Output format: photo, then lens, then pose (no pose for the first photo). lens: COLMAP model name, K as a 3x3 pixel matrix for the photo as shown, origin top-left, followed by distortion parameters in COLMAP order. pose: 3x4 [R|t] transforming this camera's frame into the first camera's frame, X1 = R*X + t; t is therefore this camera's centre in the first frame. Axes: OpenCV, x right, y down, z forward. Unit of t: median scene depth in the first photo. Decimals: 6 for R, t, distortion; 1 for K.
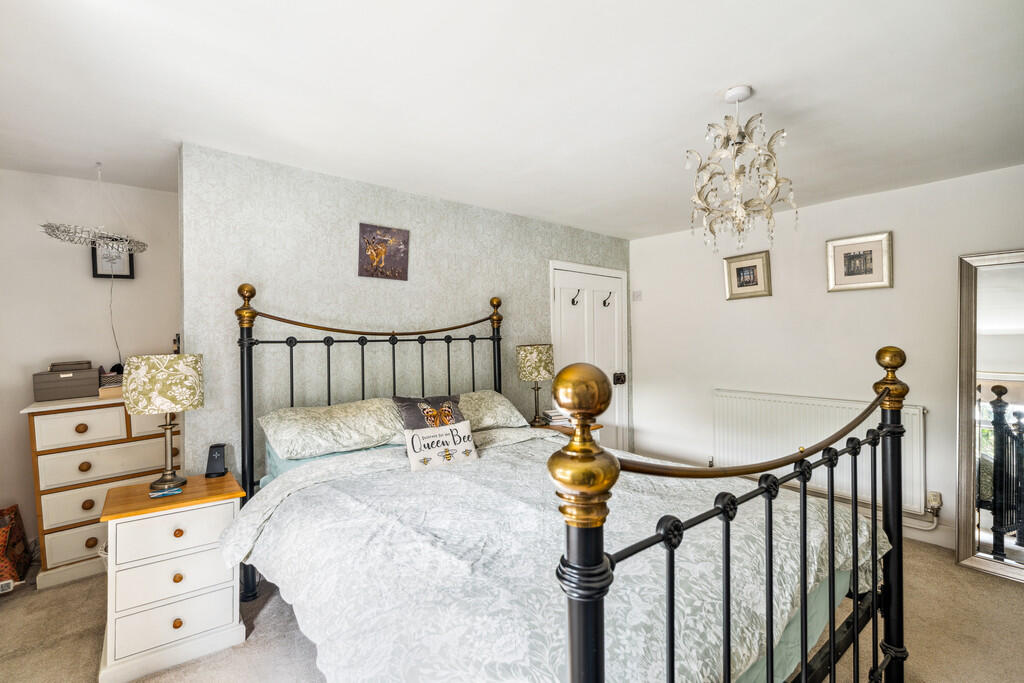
lens RADIAL K [[454.9, 0, 513.8], [0, 454.9, 351.4], [0, 0, 1]] dist [-0.001573, -0.000134]
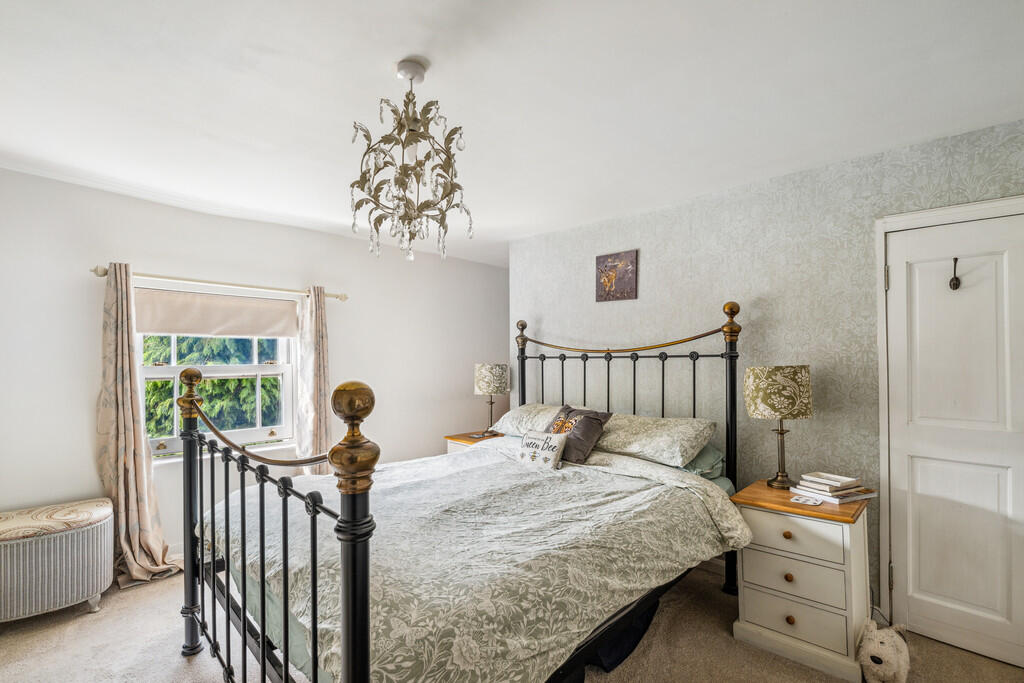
lens RADIAL K [[480.2, 0, 511.4], [0, 480.2, 358.6], [0, 0, 1]] dist [0.000733, 0.000037]
pose [[0.102168, 0.015064, -0.994653, 0.827904], [-0.023002, 0.999654, 0.012777, -0.029165], [0.994501, 0.021573, 0.102479, 0.626054]]
